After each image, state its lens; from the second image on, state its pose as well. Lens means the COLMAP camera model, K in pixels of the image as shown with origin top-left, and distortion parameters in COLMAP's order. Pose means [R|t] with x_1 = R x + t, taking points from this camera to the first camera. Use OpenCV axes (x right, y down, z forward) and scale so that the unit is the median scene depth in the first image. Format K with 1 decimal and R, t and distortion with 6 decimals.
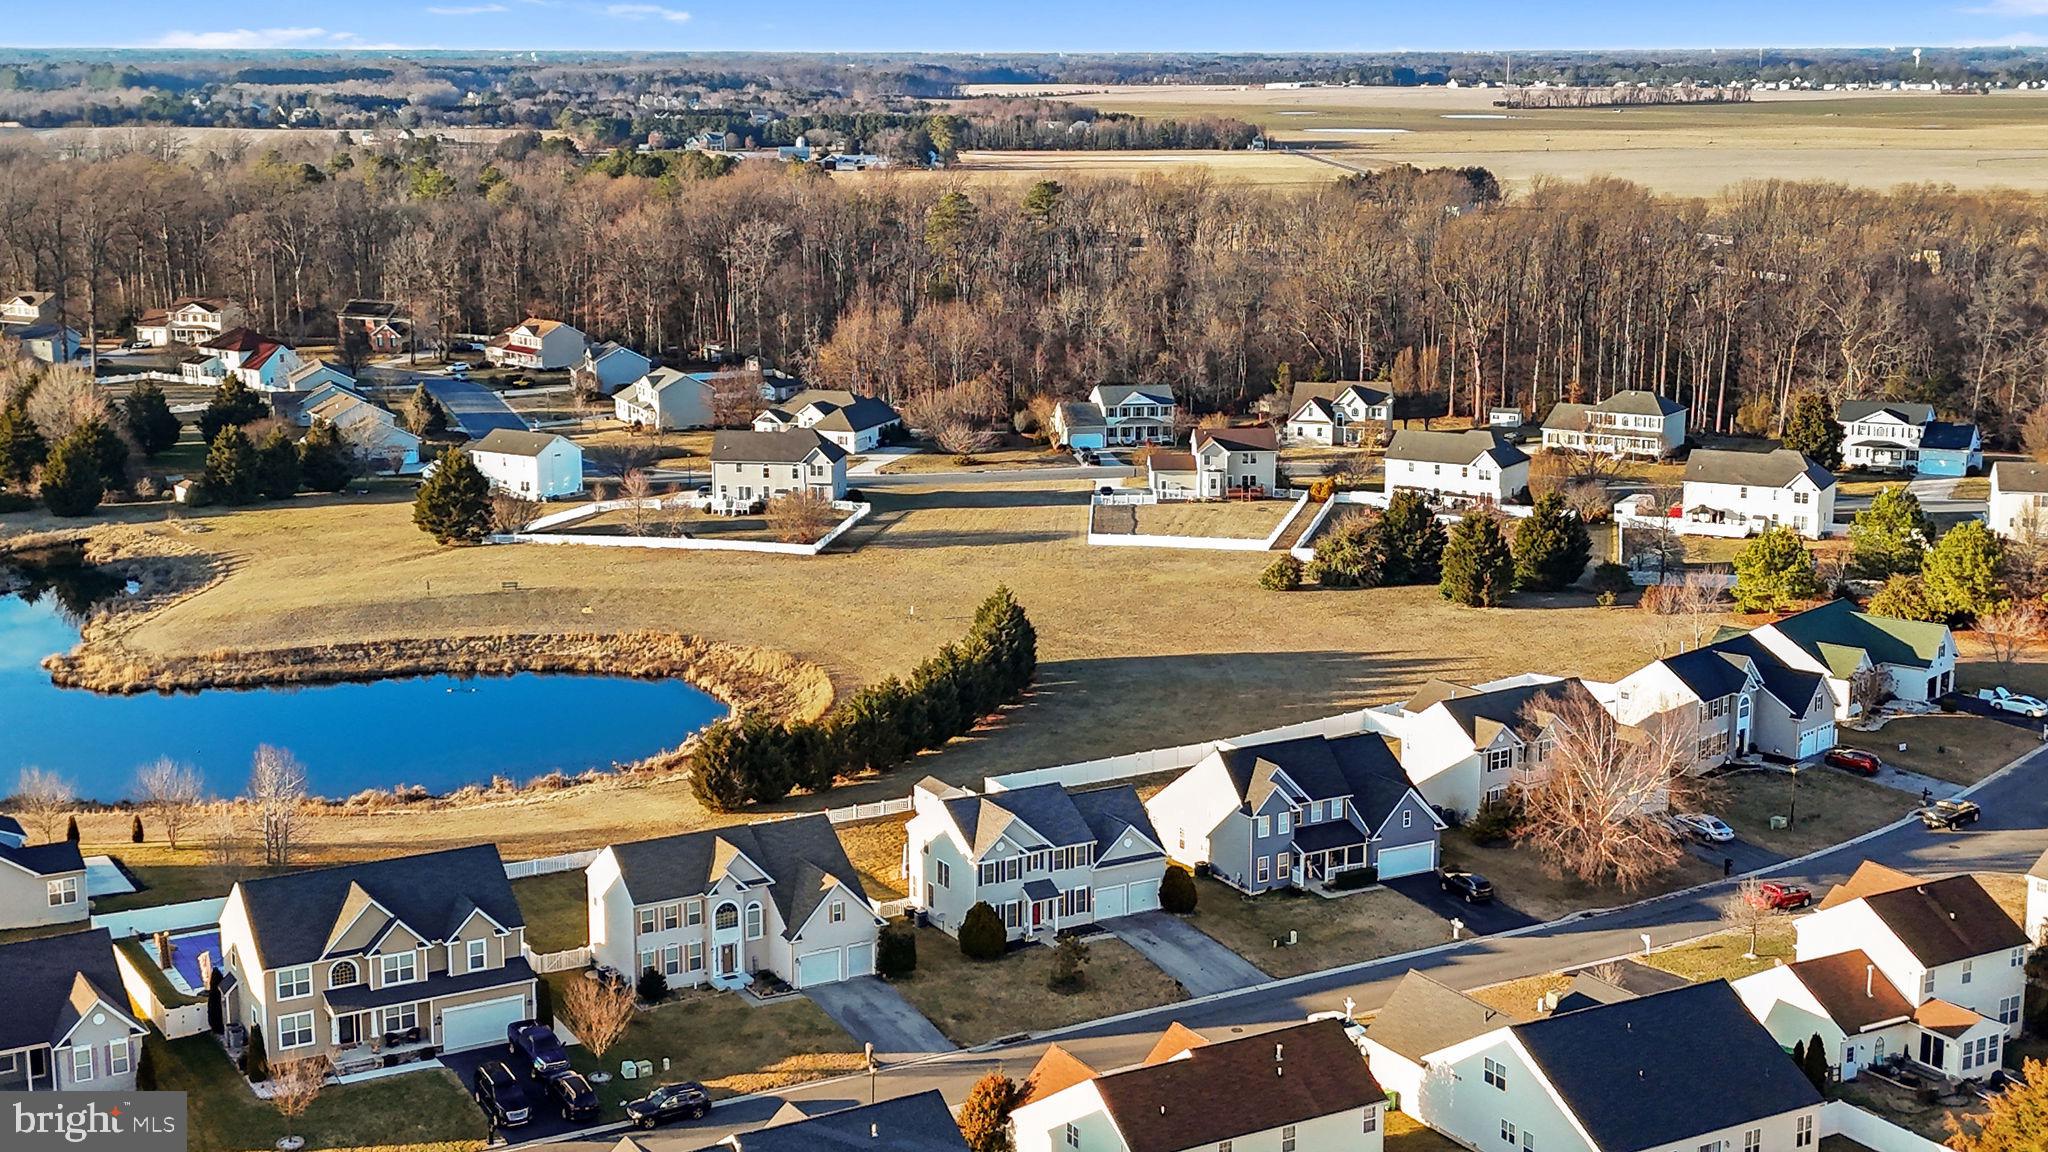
lens RADIAL K [[2541.3, 0, 1068.0], [0, 2541.3, 577.2], [0, 0, 1]] dist [0.098946, -0.006153]
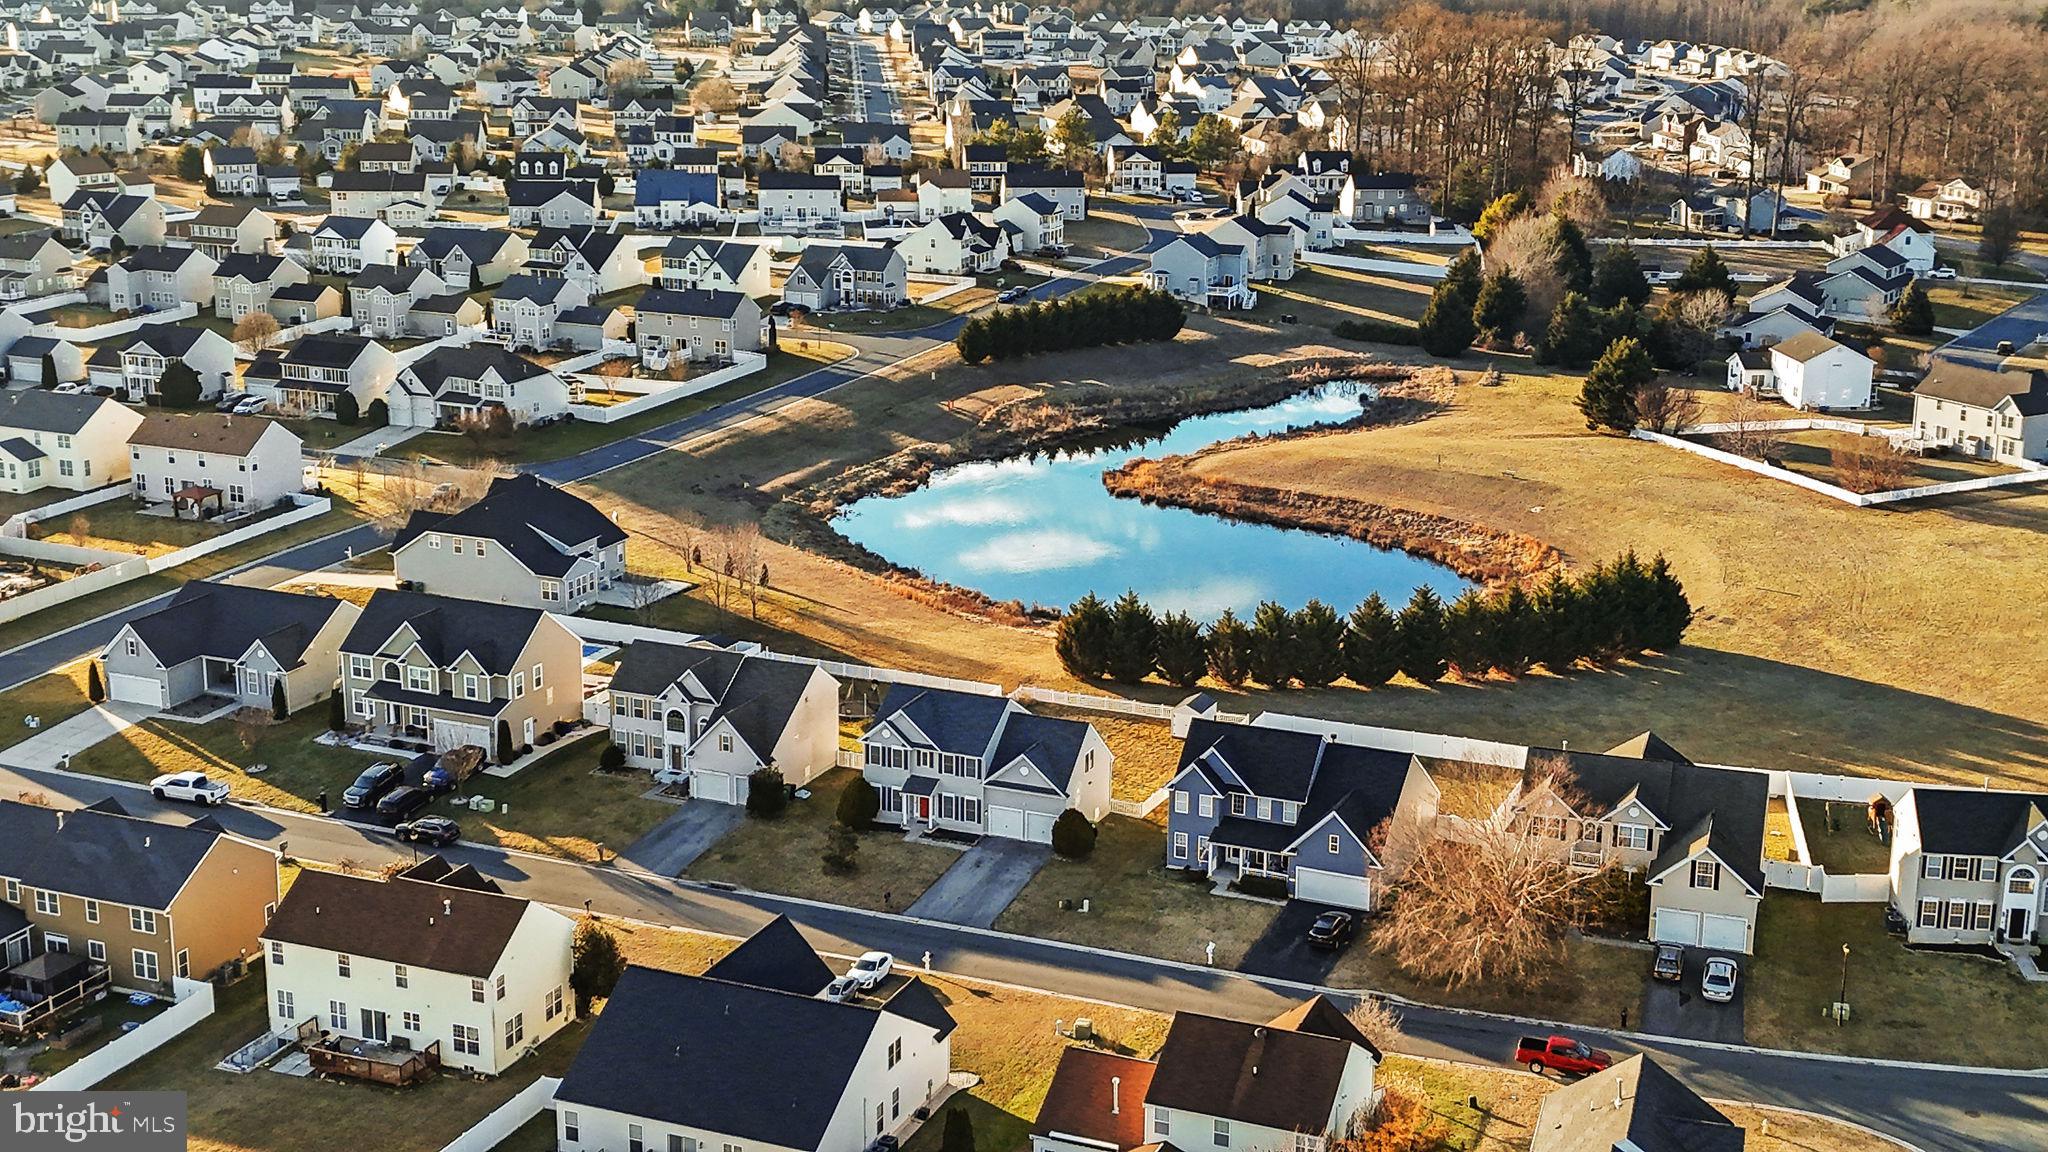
lens RADIAL K [[2541.3, 0, 1068.0], [0, 2541.3, 577.2], [0, 0, 1]] dist [0.098946, -0.006153]
pose [[0.621946, 0.213523, -0.753386, 0.788197], [-0.170244, 0.975963, 0.136063, -0.113258], [0.764330, 0.043636, 0.643348, 0.356272]]
